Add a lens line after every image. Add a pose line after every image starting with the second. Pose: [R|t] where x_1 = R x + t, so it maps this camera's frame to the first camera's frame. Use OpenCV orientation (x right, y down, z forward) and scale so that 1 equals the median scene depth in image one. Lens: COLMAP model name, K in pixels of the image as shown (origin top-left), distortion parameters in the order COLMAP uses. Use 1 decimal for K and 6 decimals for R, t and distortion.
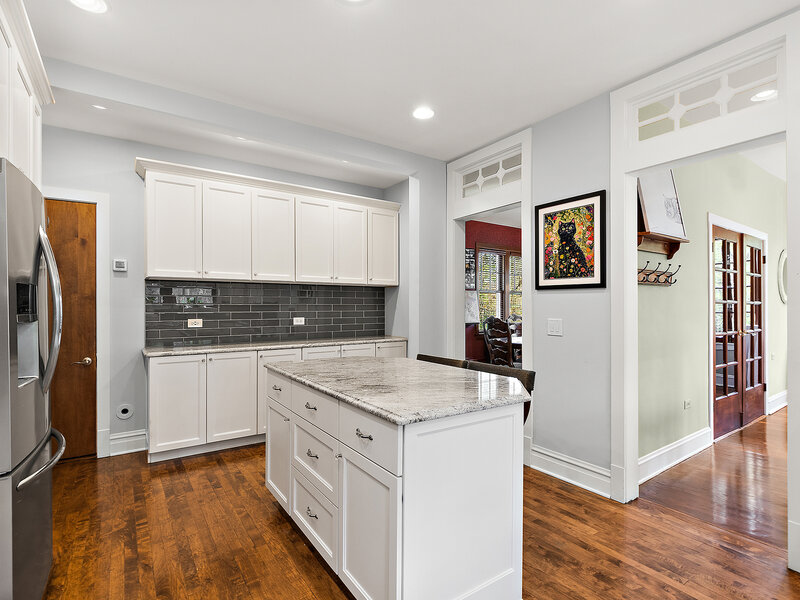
lens RADIAL K [[410.7, 0, 400.0], [0, 410.7, 300.0], [0, 0, 1]] dist [0.000172, -0.000213]
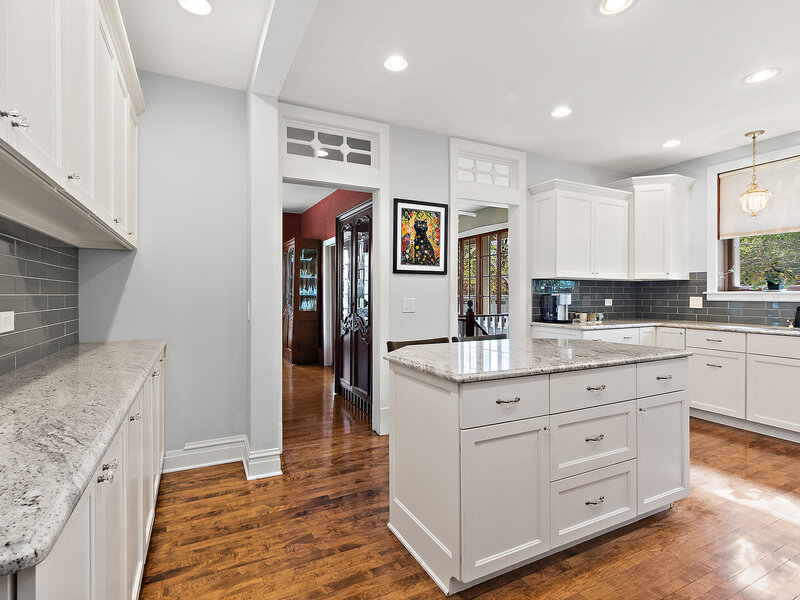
lens RADIAL K [[397.5, 0, 400.6], [0, 397.5, 294.6], [0, 0, 1]] dist [0.000916, -0.000071]
pose [[0.137790, 0.001578, 0.990460, -0.786080], [-0.009295, 0.999957, -0.000300, 0.036241], [-0.990418, -0.009165, 0.137798, 0.885181]]
